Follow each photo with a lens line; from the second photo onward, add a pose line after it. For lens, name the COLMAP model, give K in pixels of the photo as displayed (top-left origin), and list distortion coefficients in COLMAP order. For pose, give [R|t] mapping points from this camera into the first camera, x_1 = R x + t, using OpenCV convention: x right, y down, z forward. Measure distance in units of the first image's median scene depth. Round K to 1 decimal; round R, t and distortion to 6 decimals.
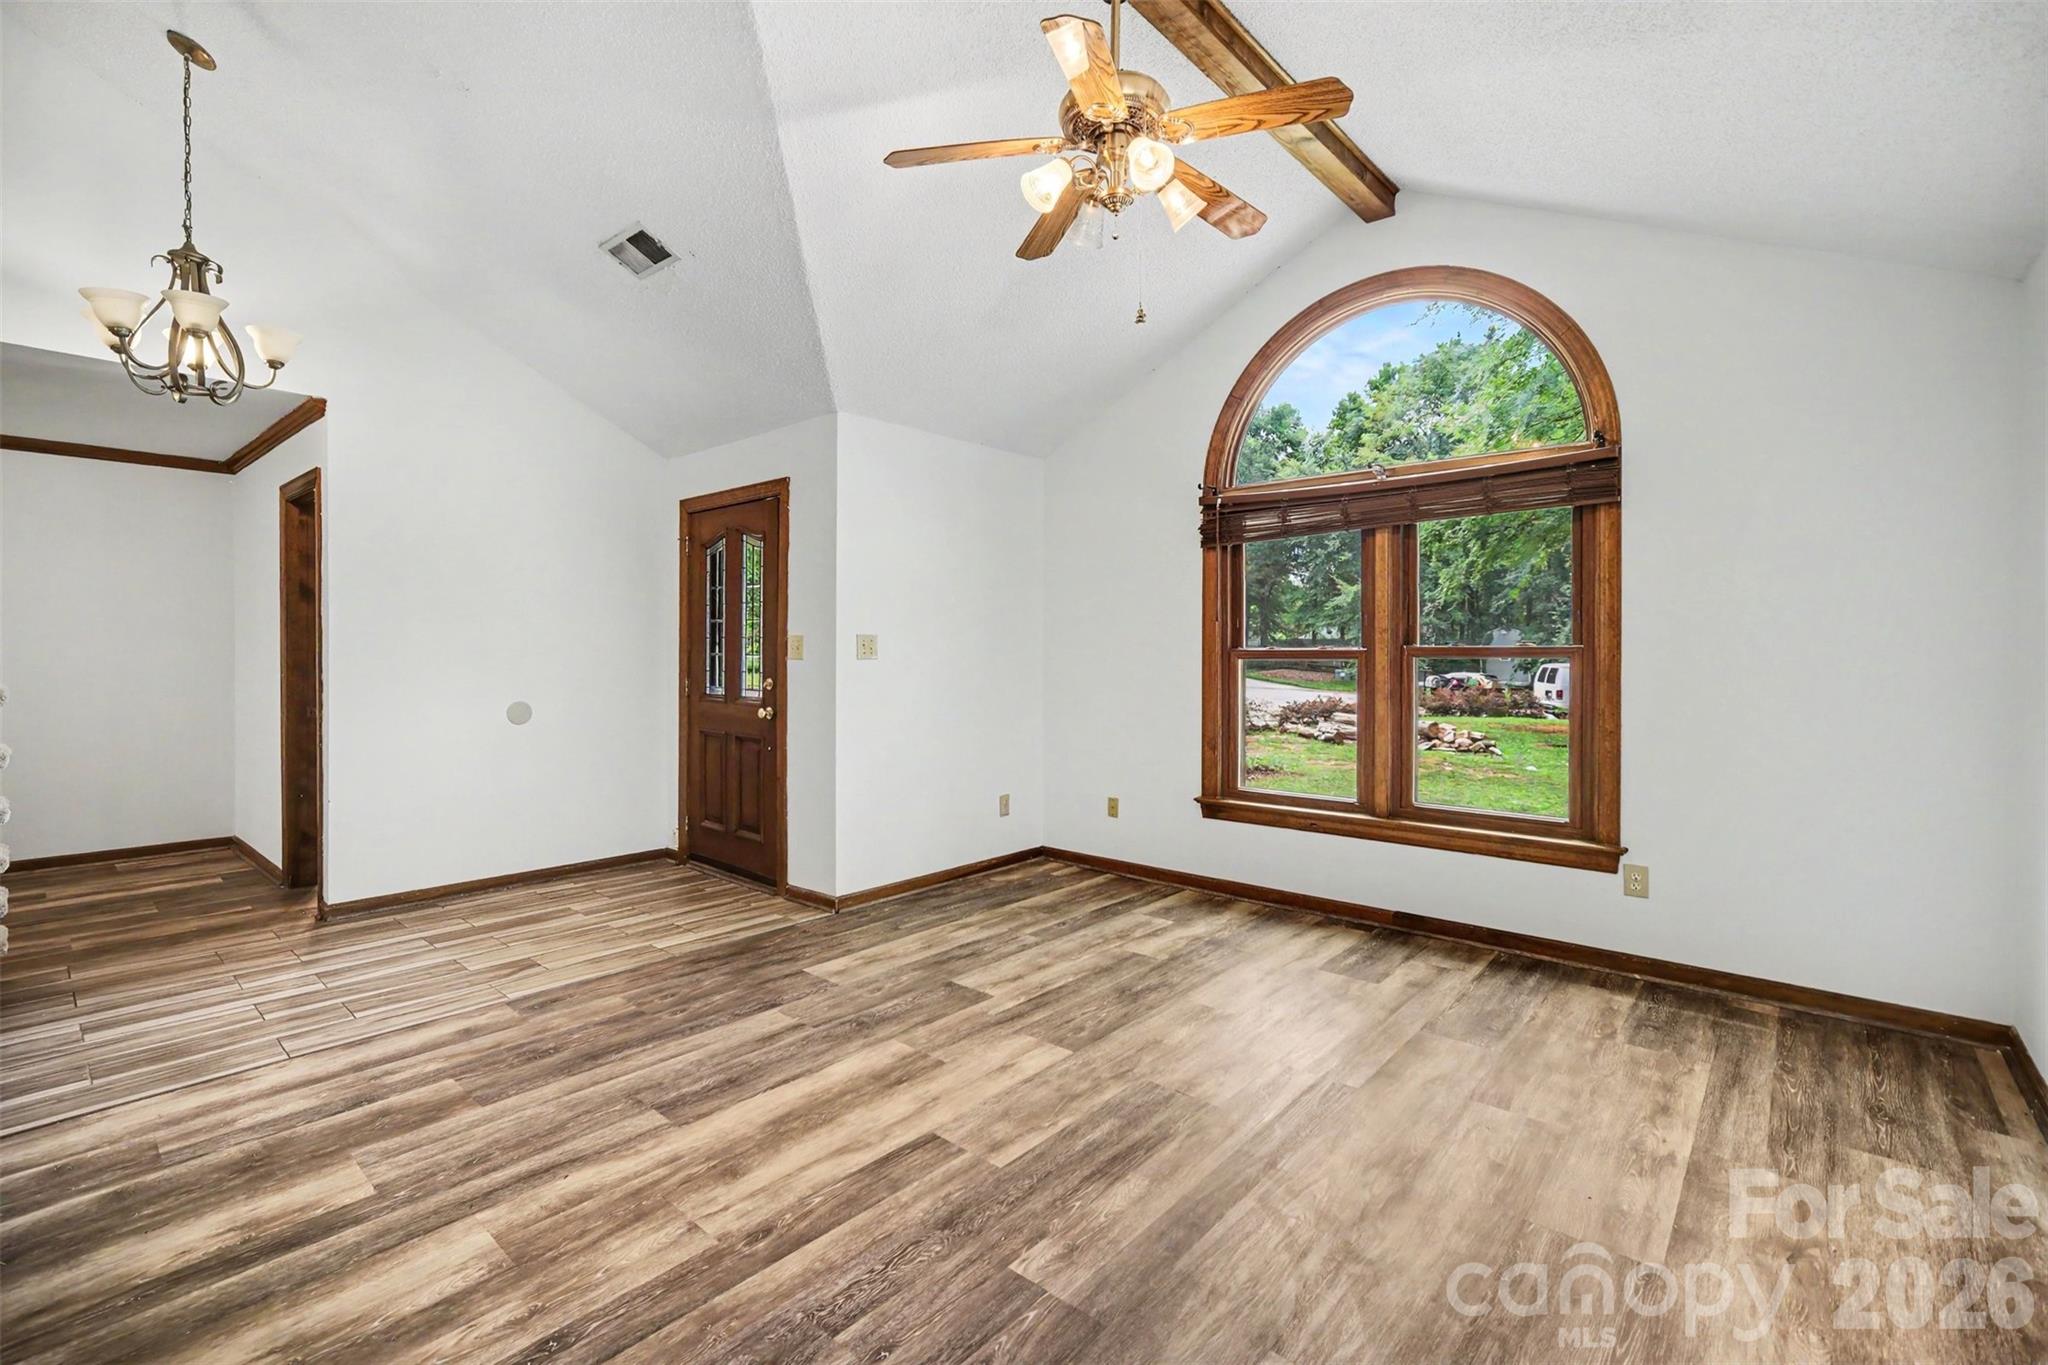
lens RADIAL K [[894.2, 0, 1032.0], [0, 894.2, 644.1], [0, 0, 1]] dist [-0.000260, 0.000949]
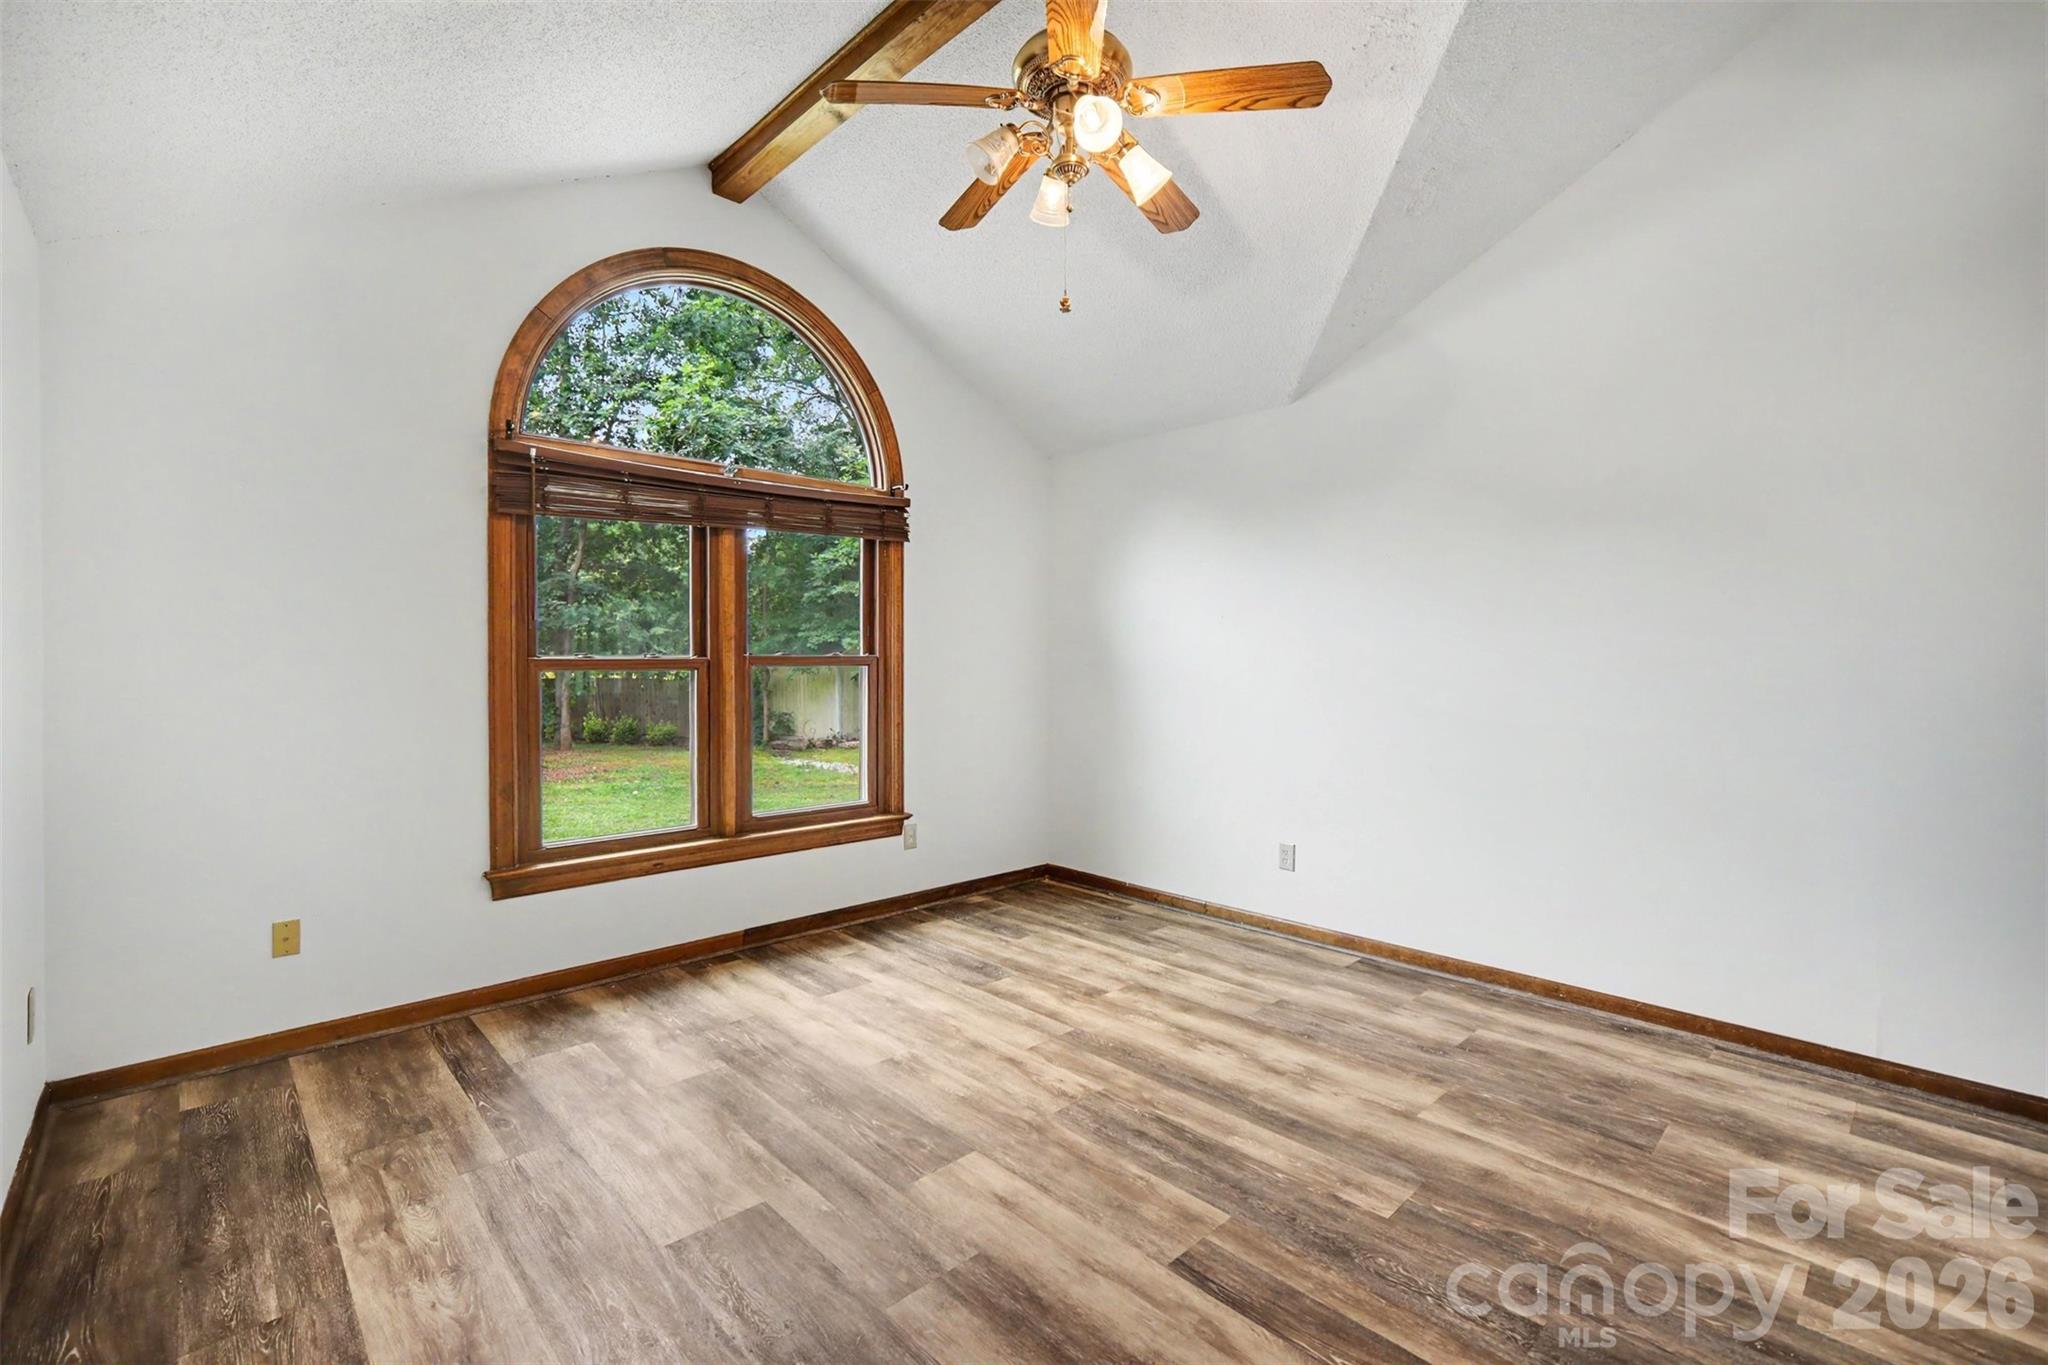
lens RADIAL K [[901.4, 0, 1019.7], [0, 901.4, 670.4], [0, 0, 1]] dist [-0.046493, 0.033747]
pose [[0.103693, -0.010474, 0.994554, -0.680717], [-0.004523, 0.999929, 0.011002, 0.008480], [-0.994599, -0.005640, 0.103638, 0.793598]]
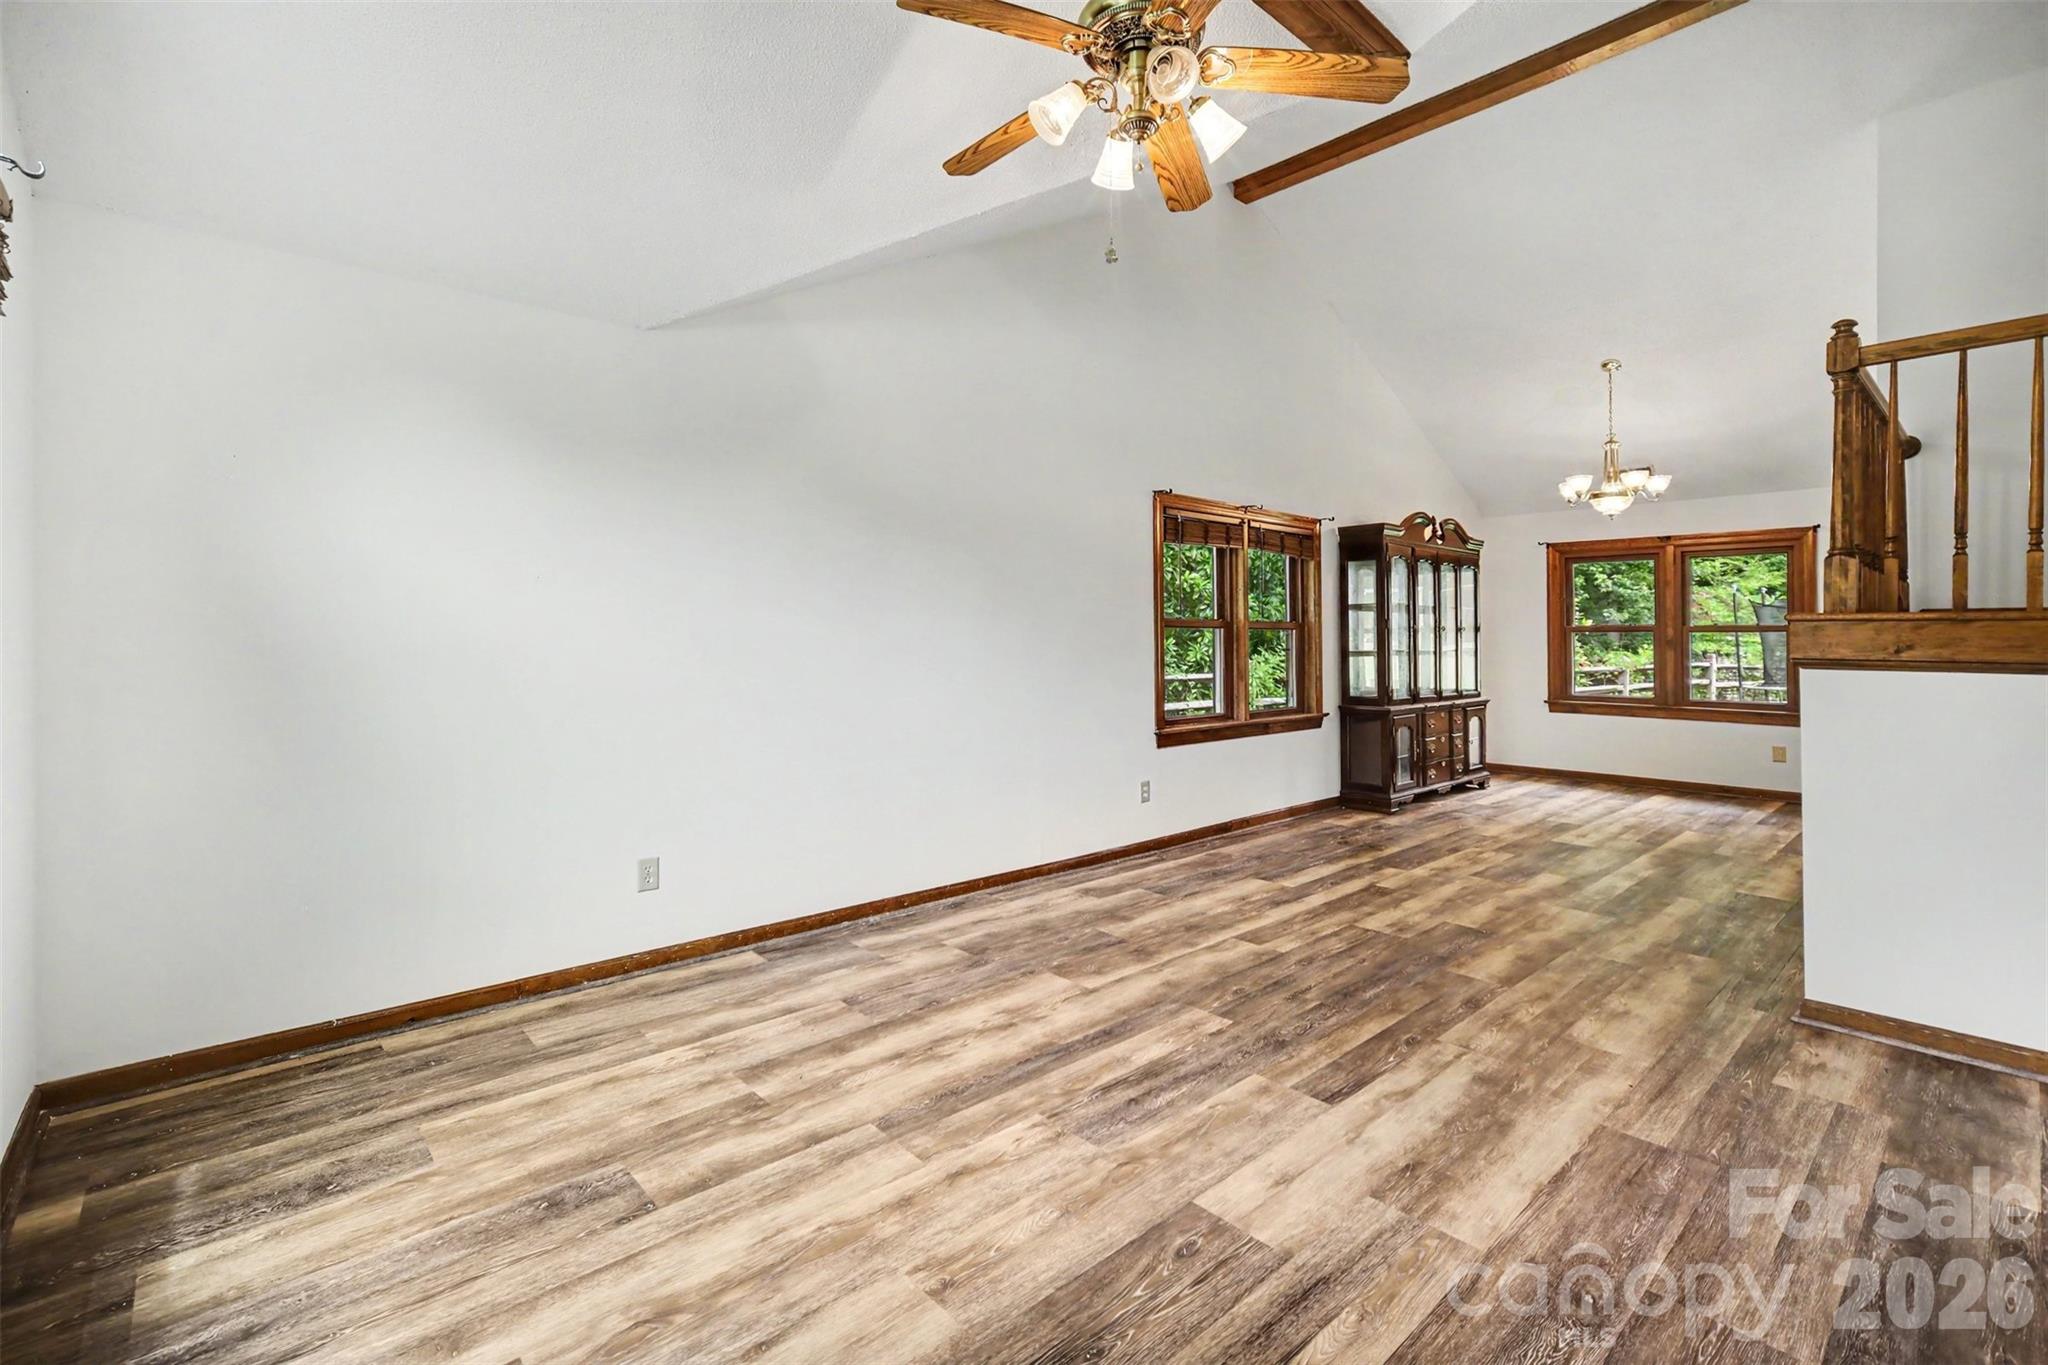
lens RADIAL K [[894.2, 0, 1032.0], [0, 894.2, 644.1], [0, 0, 1]] dist [-0.000260, 0.000949]
pose [[-0.992045, -0.007126, 0.125681, 0.079031], [-0.006876, 0.999973, 0.002416, 0.012192], [-0.125695, 0.001532, -0.992068, 1.555295]]
